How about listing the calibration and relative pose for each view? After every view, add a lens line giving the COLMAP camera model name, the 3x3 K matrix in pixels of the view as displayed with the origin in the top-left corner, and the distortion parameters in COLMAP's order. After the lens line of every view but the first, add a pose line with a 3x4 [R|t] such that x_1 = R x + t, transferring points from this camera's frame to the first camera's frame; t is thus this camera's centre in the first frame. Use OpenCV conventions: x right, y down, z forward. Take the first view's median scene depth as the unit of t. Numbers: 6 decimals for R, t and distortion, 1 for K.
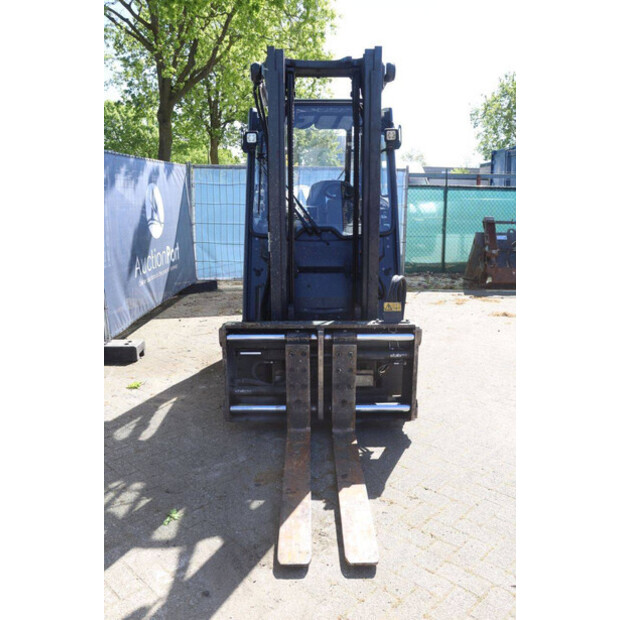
lens RADIAL K [[534.0, 0, 312.3], [0, 534.0, 315.6], [0, 0, 1]] dist [-0.122485, 0.053819]
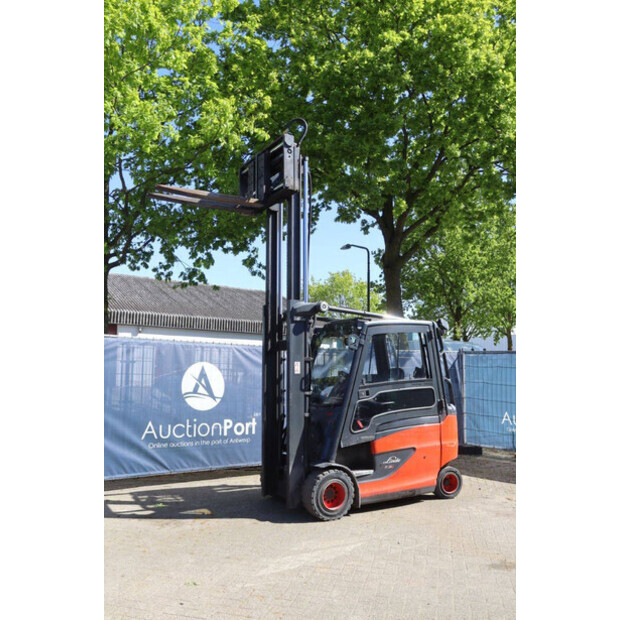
lens RADIAL K [[534.0, 0, 304.2], [0, 534.0, 310.3], [0, 0, 1]] dist [-0.122485, 0.053819]
pose [[0.502678, -0.087554, -0.860029, 1.700356], [-0.201523, 0.955580, -0.215070, -0.073523], [0.840657, 0.281426, 0.462705, 0.145445]]
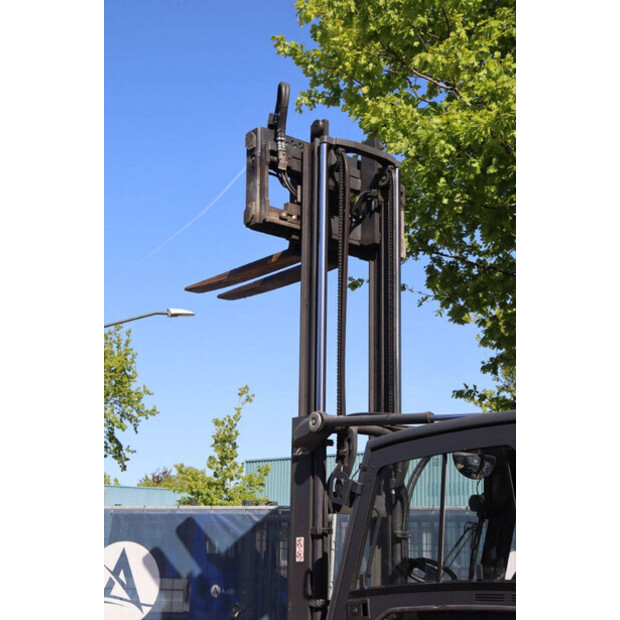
lens RADIAL K [[1097.5, 0, 304.2], [0, 1097.5, 327.3], [0, 0, 1]] dist [0.260404, 0.000000]
pose [[-0.794198, -0.144237, -0.590292, 1.300188], [-0.153697, 0.987515, -0.034508, -0.582253], [0.587900, 0.063320, -0.806452, 2.523979]]
